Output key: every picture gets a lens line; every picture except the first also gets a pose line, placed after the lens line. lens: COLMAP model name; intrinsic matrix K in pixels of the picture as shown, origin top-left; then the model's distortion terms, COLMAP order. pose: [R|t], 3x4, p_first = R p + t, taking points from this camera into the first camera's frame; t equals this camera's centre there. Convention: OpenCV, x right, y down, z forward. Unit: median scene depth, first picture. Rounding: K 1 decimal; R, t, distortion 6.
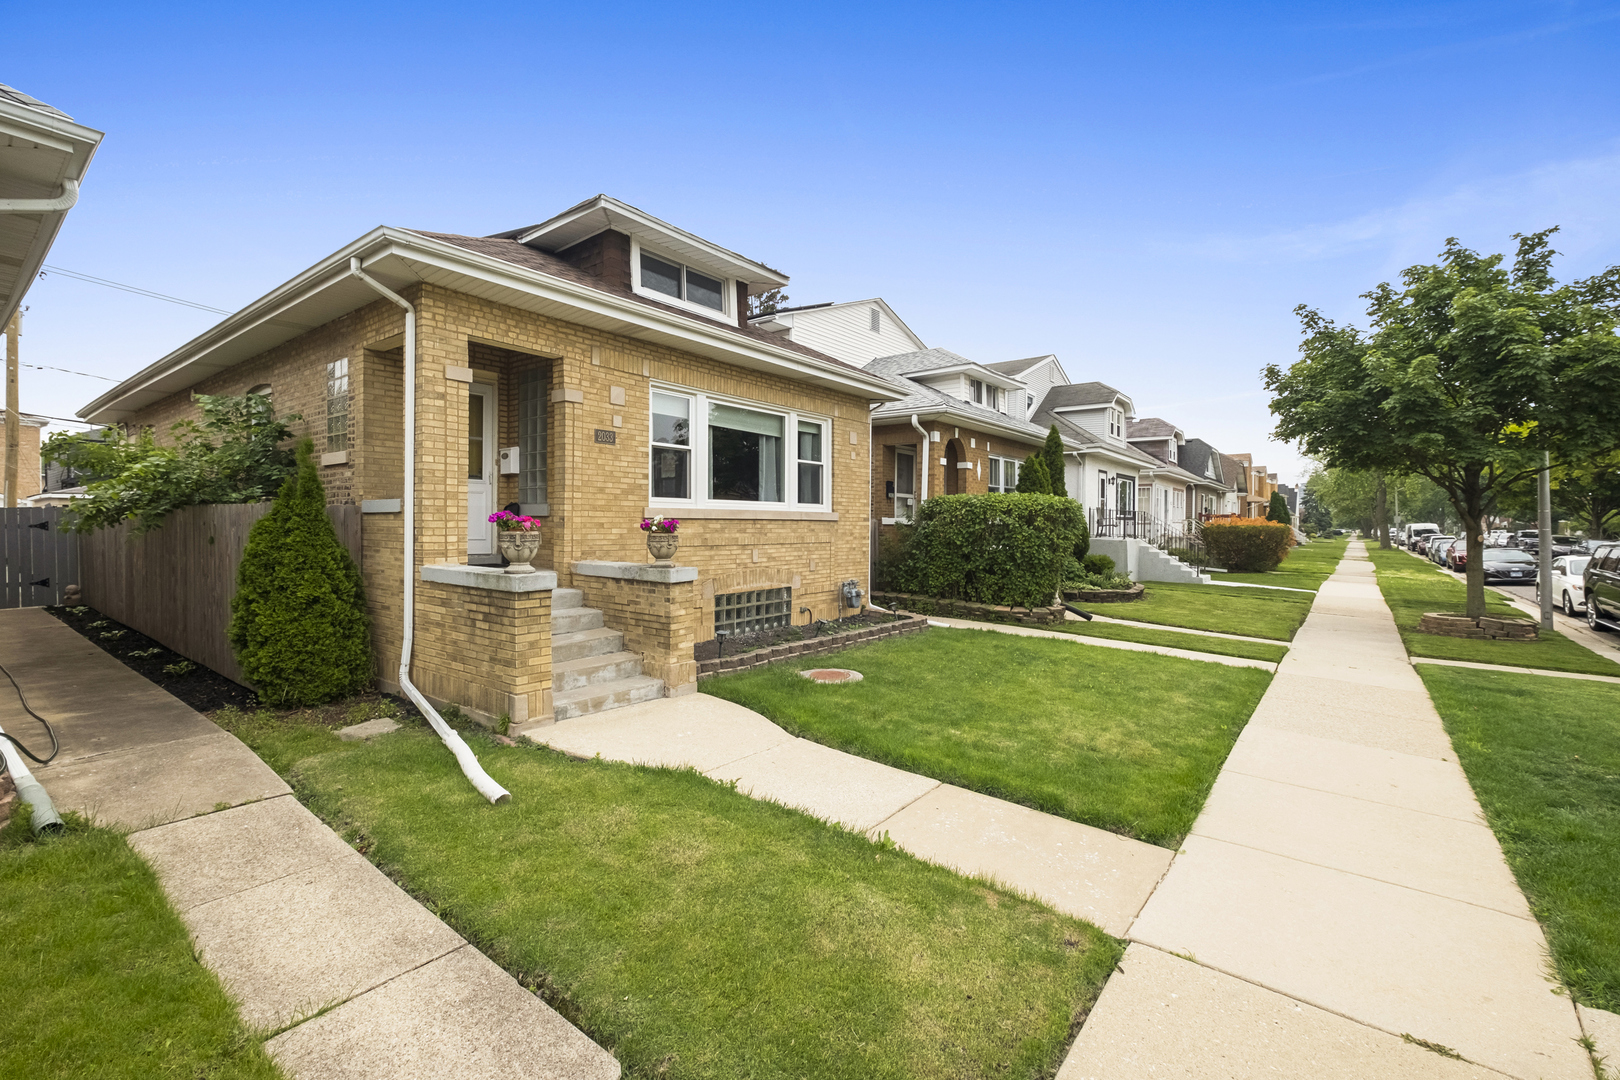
lens RADIAL K [[706.4, 0, 805.1], [0, 706.4, 536.5], [0, 0, 1]] dist [0.002758, 0.000156]
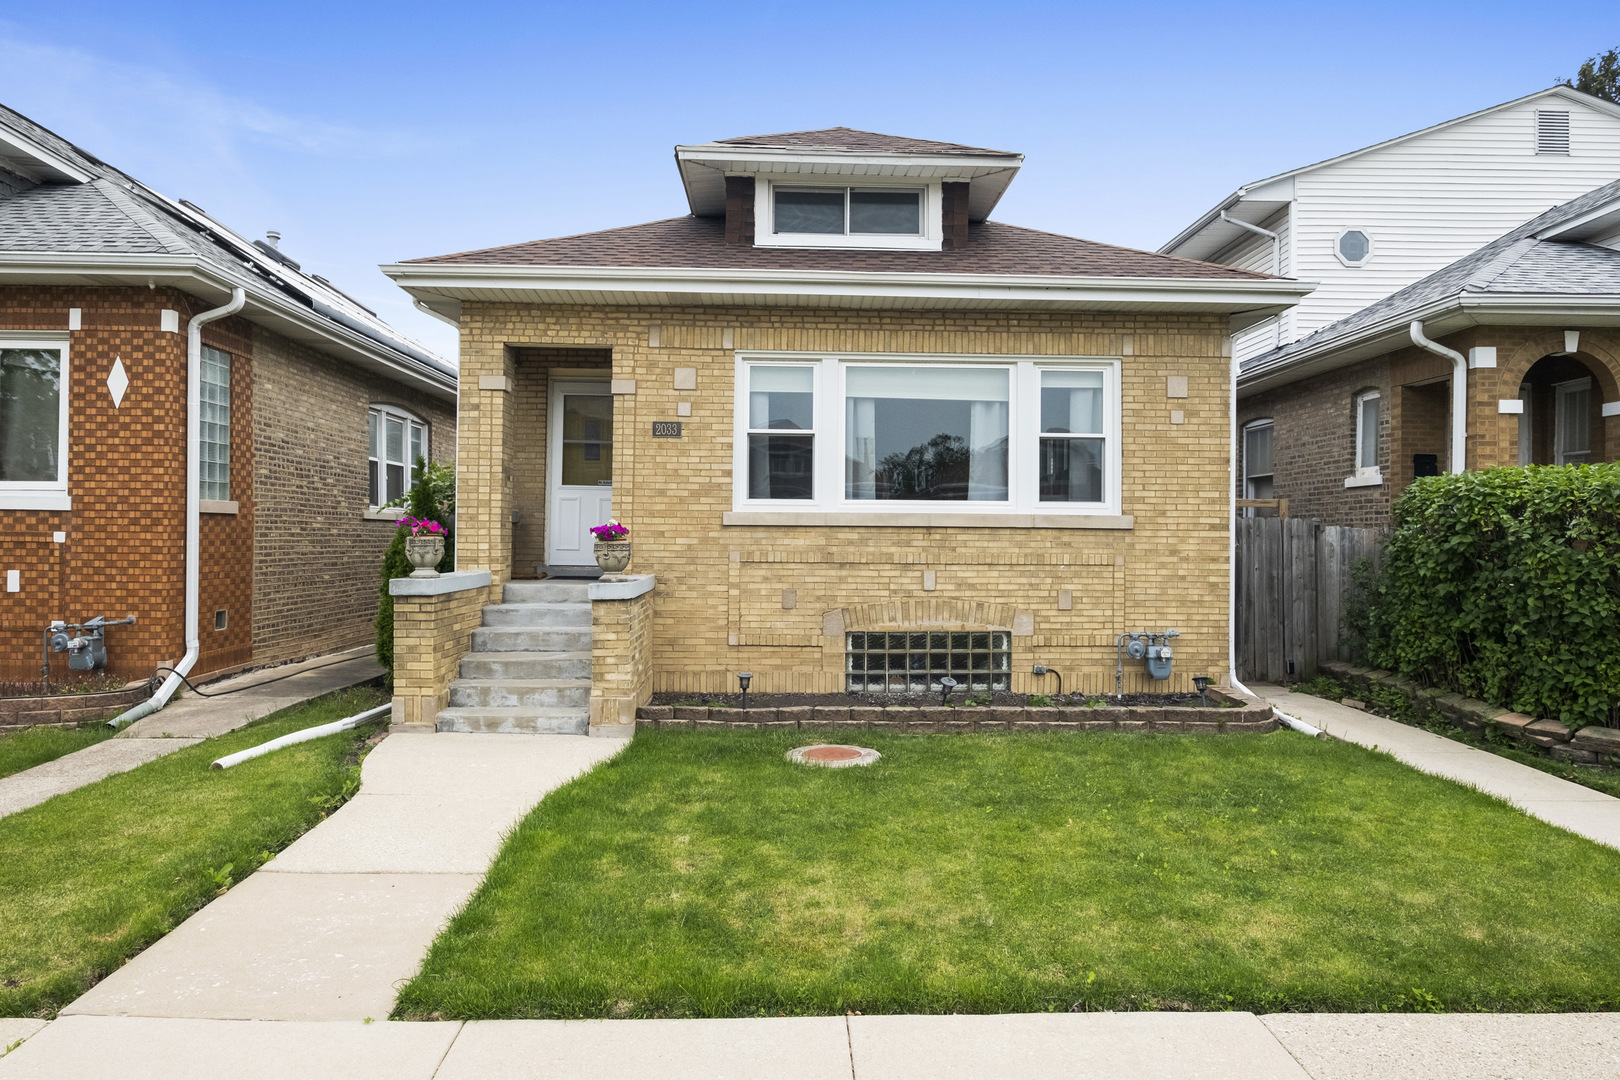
lens RADIAL K [[1013.3, 0, 811.9], [0, 1013.3, 538.9], [0, 0, 1]] dist [-0.009808, 0.006122]
pose [[0.641984, -0.001208, -0.766717, 0.733650], [-0.018090, 0.999696, -0.016723, 0.006900], [0.766504, 0.024606, 0.641768, 0.344765]]
